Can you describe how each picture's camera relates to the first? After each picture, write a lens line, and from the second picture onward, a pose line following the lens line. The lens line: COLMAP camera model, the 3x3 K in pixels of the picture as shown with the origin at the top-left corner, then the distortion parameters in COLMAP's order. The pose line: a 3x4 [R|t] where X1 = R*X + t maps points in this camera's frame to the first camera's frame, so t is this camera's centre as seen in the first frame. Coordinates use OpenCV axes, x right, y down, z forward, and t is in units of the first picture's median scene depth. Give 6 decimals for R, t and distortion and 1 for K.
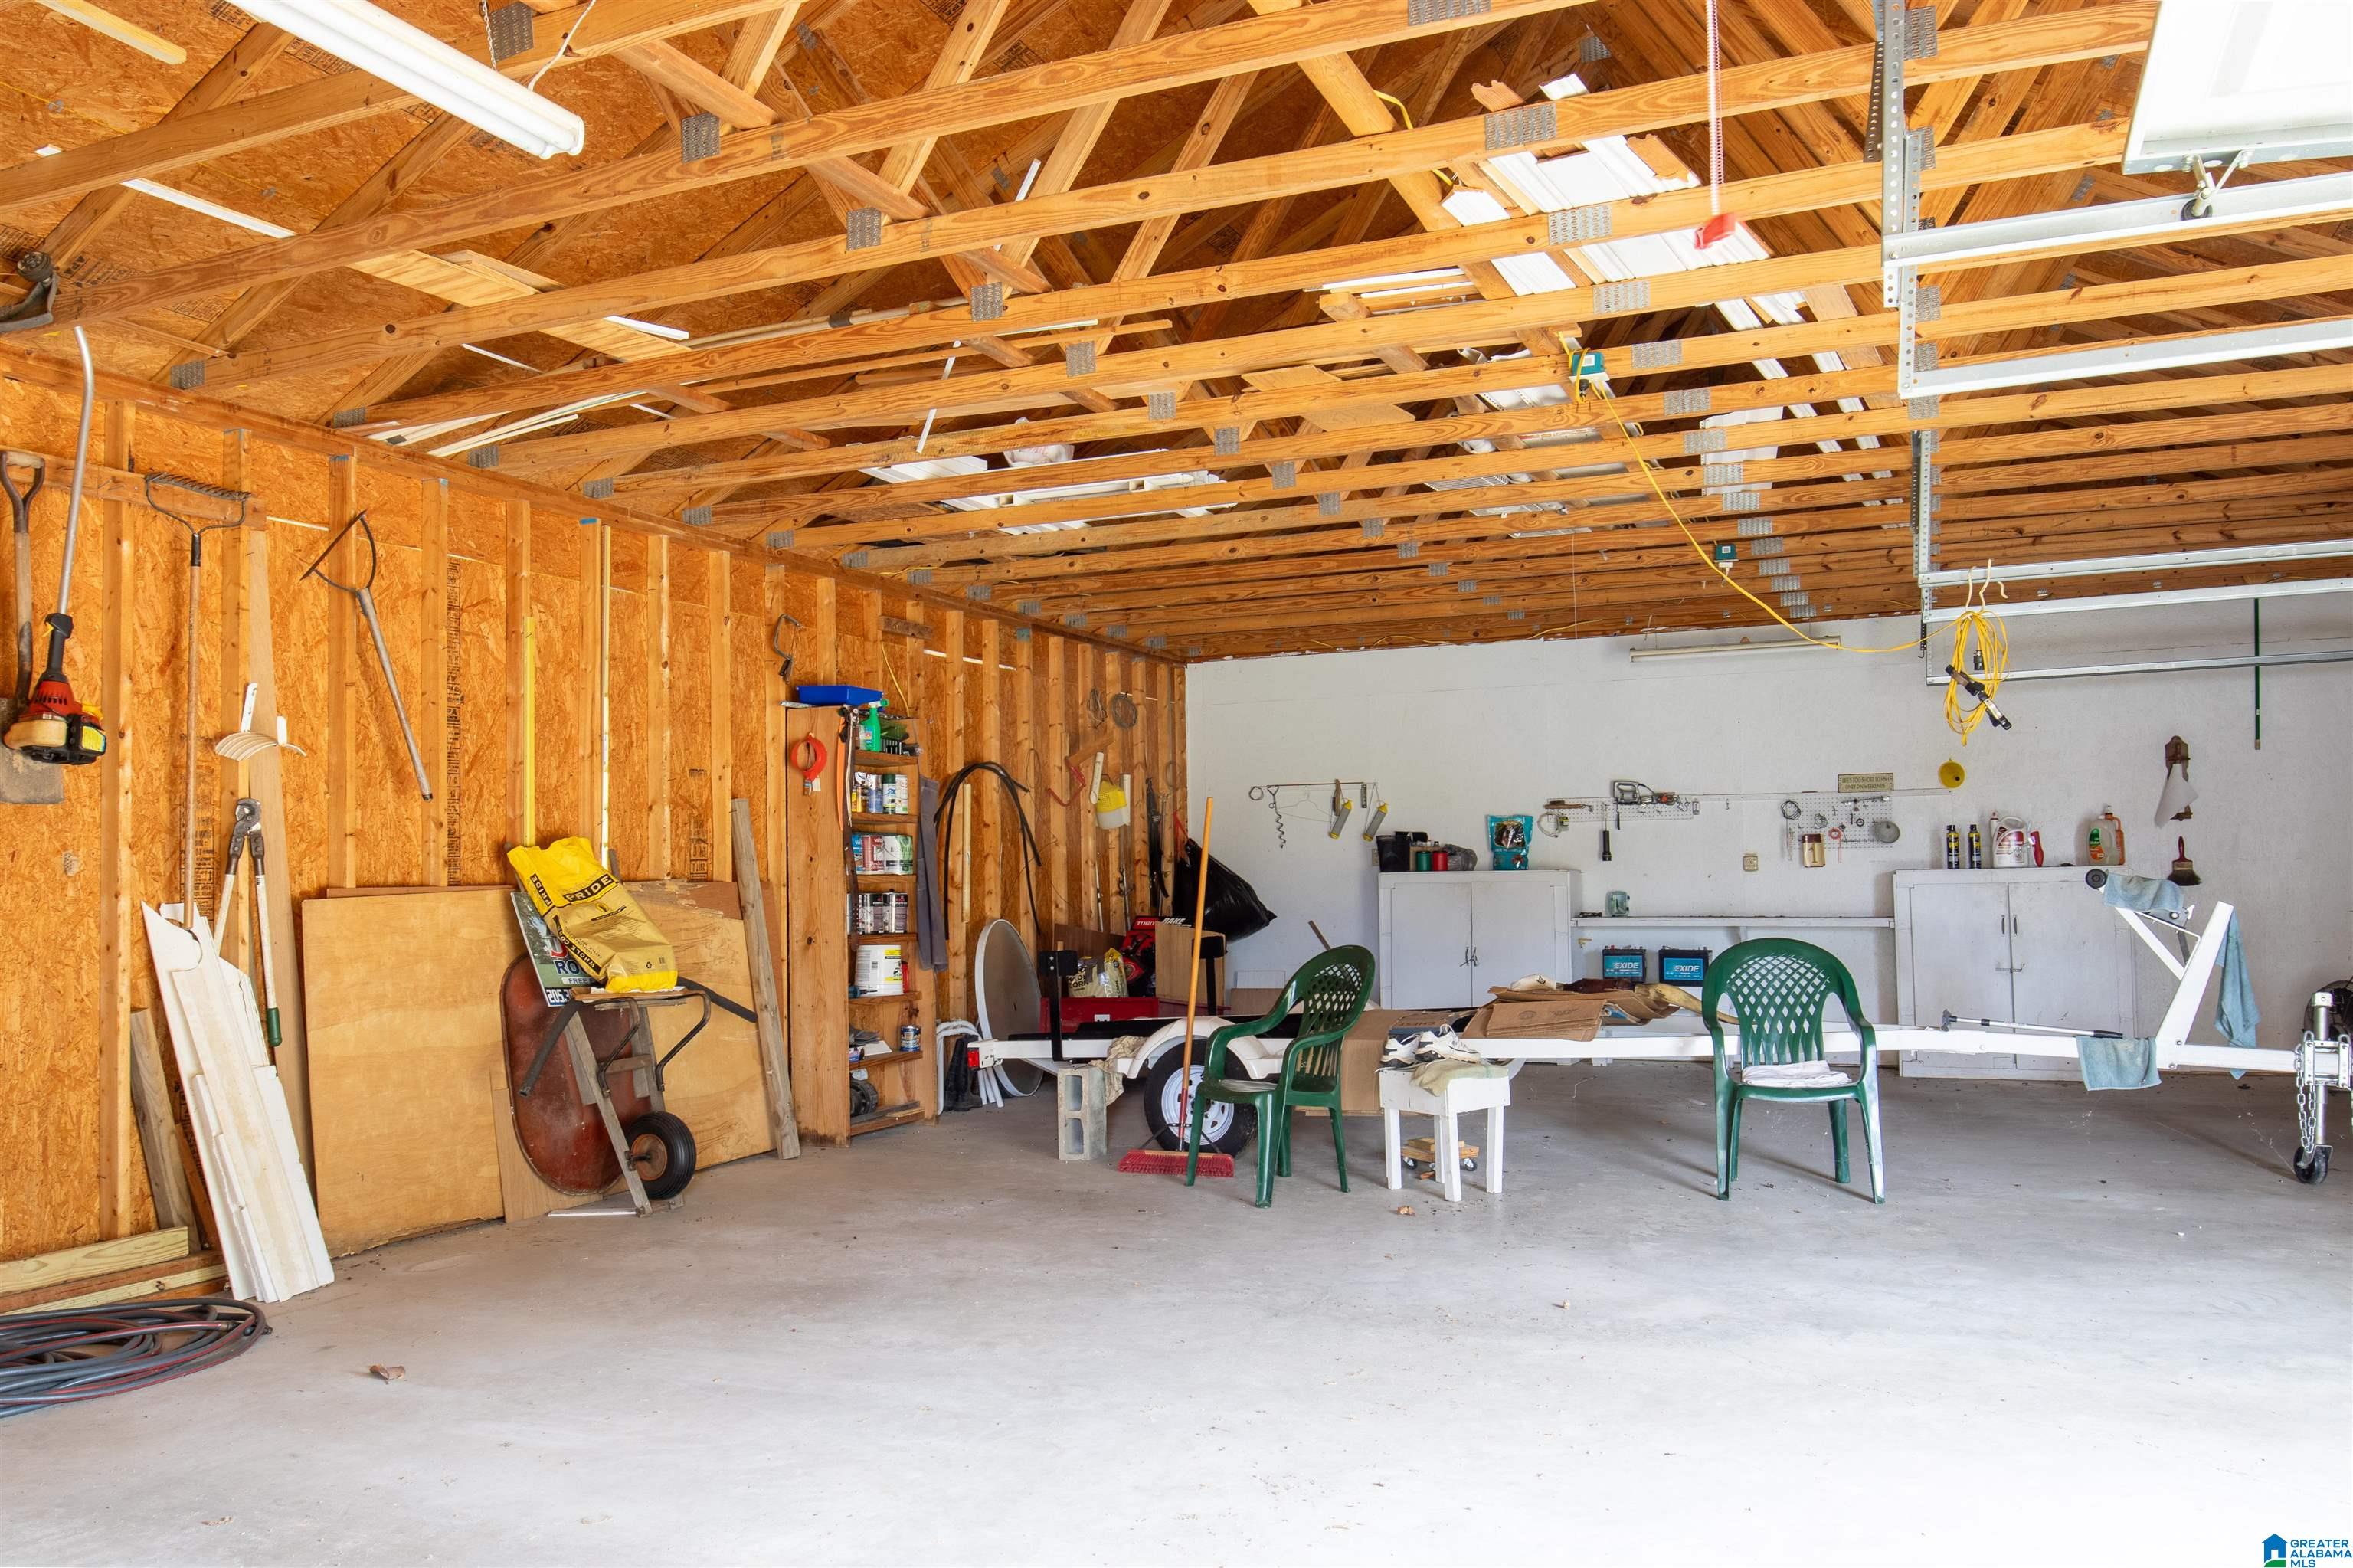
lens RADIAL K [[1715.4, 0, 1253.4], [0, 1715.4, 788.2], [0, 0, 1]] dist [-0.029109, -0.001015]
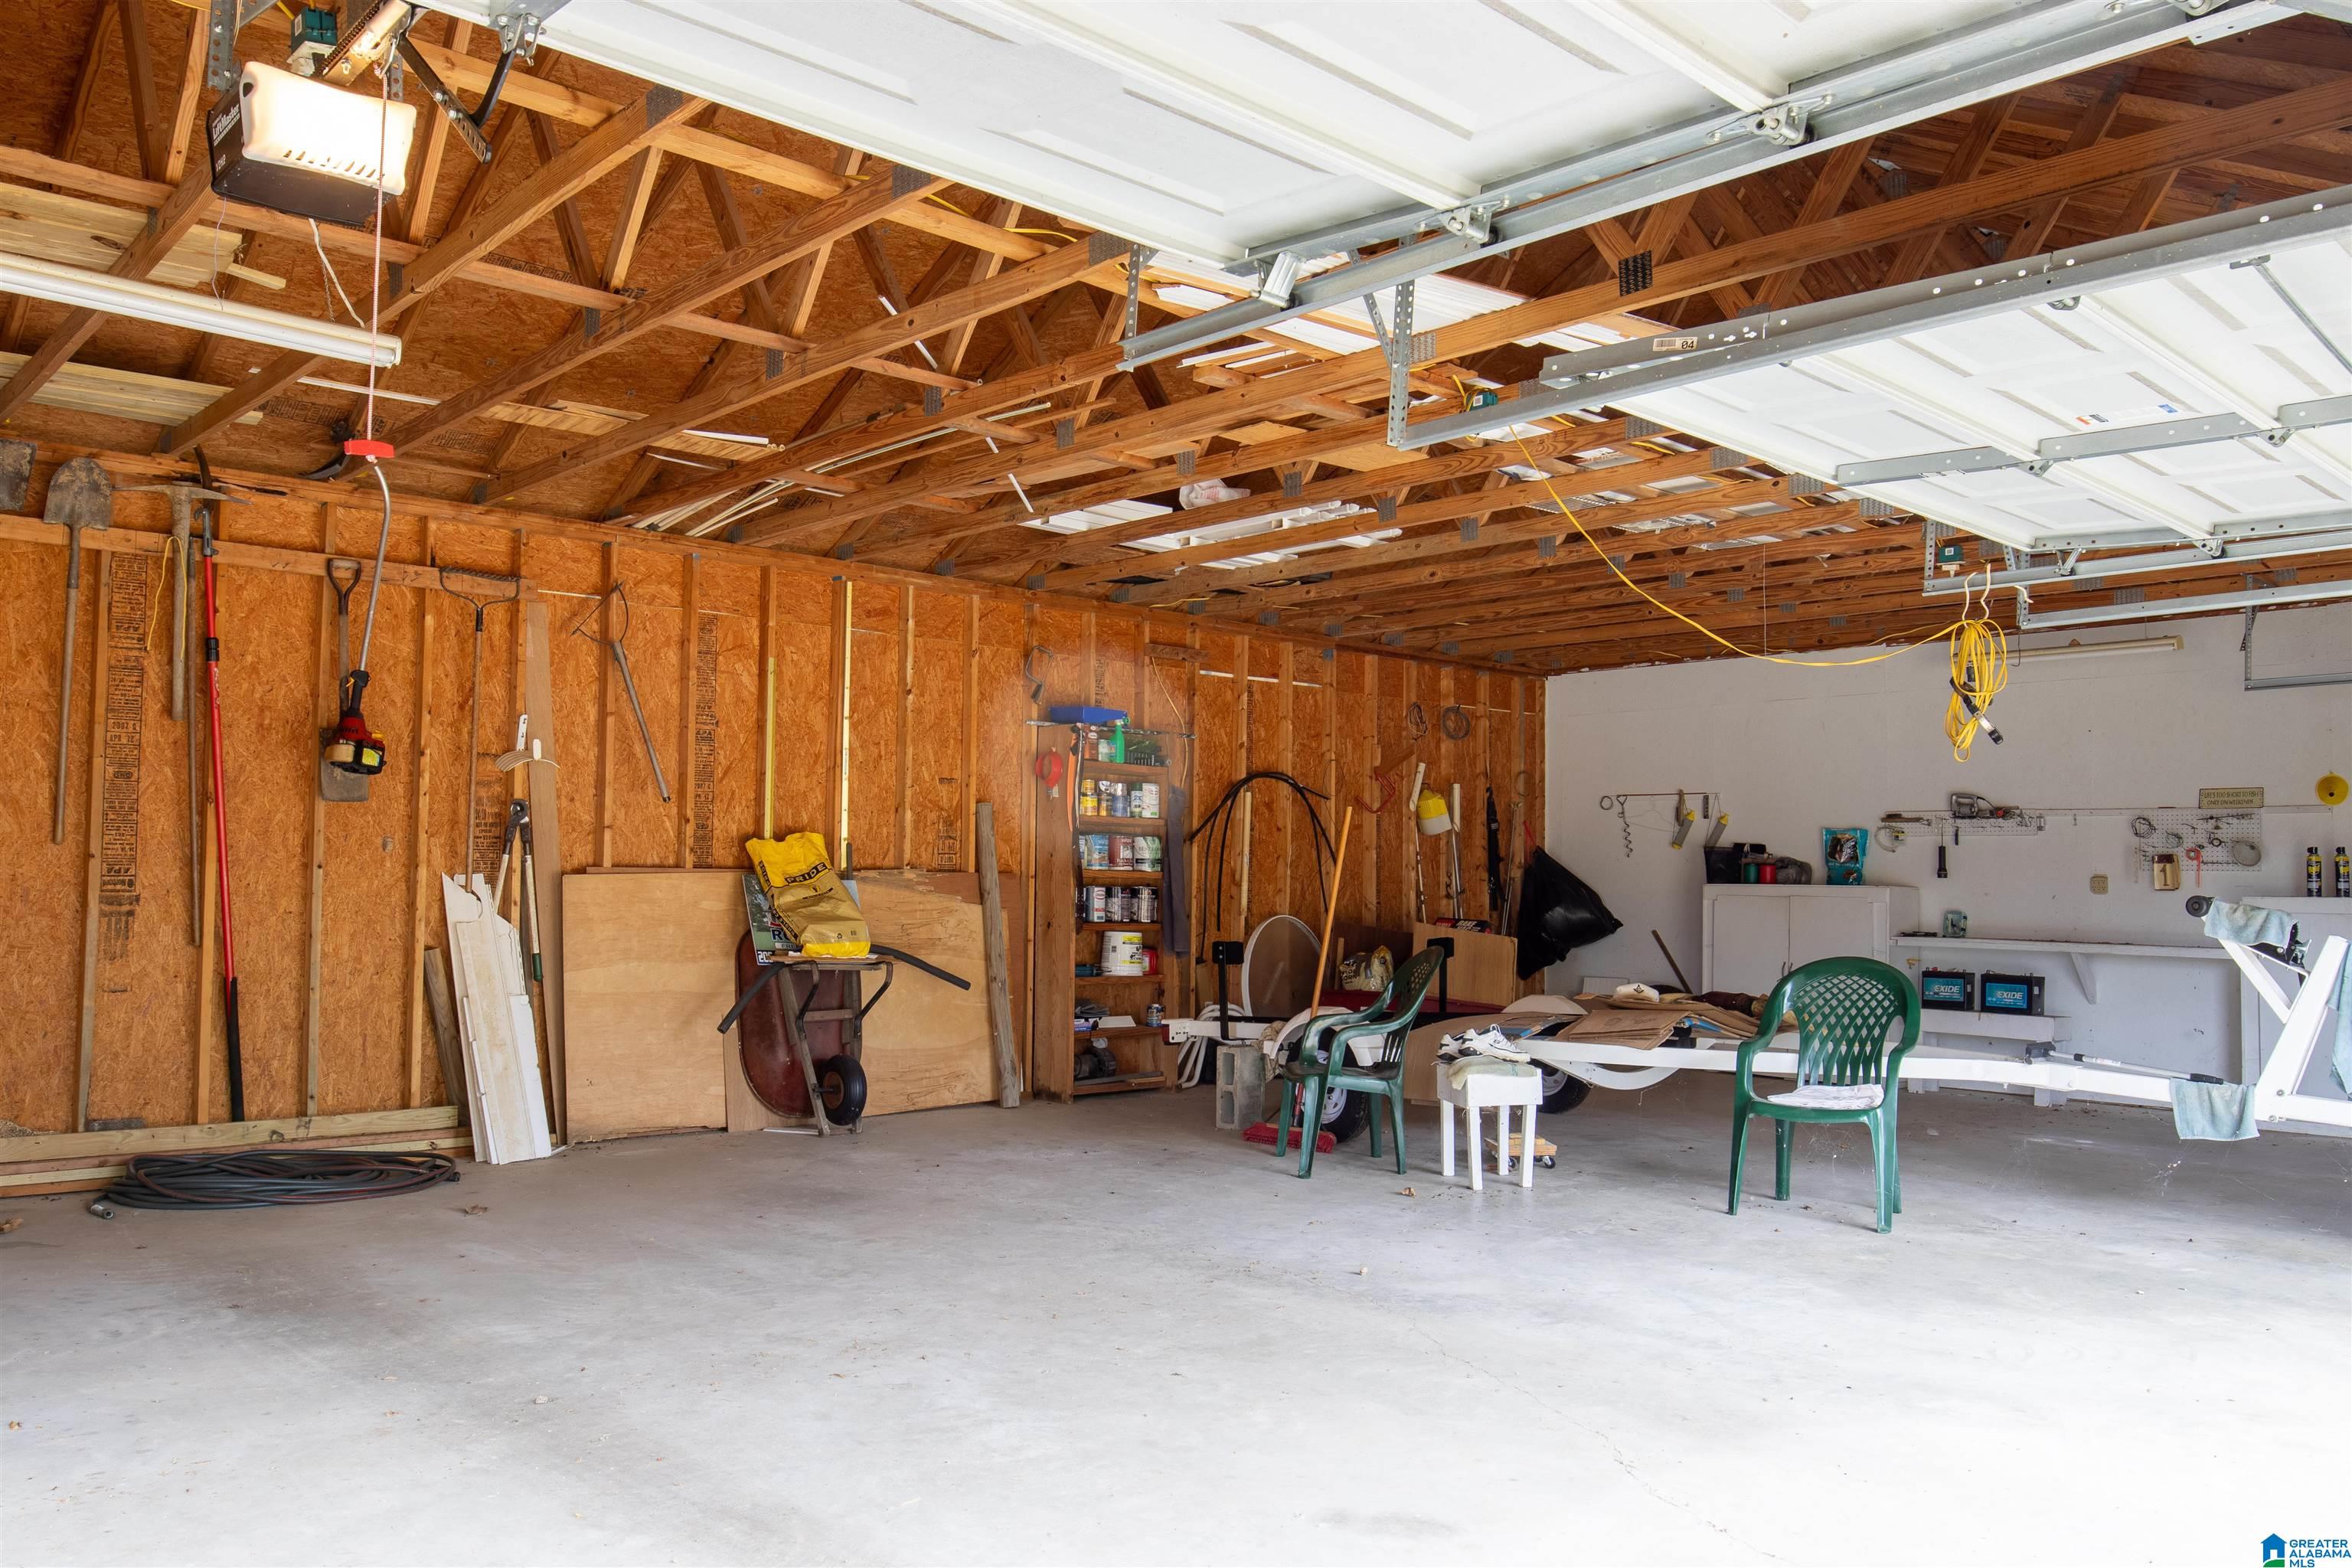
lens RADIAL K [[1714.7, 0, 1252.9], [0, 1714.7, 788.2], [0, 0, 1]] dist [-0.029109, -0.001015]
pose [[0.921970, 0.006895, -0.387200, 0.349287], [-0.008173, 0.999965, -0.001653, -0.003835], [0.387175, 0.004689, 0.921994, -0.027356]]
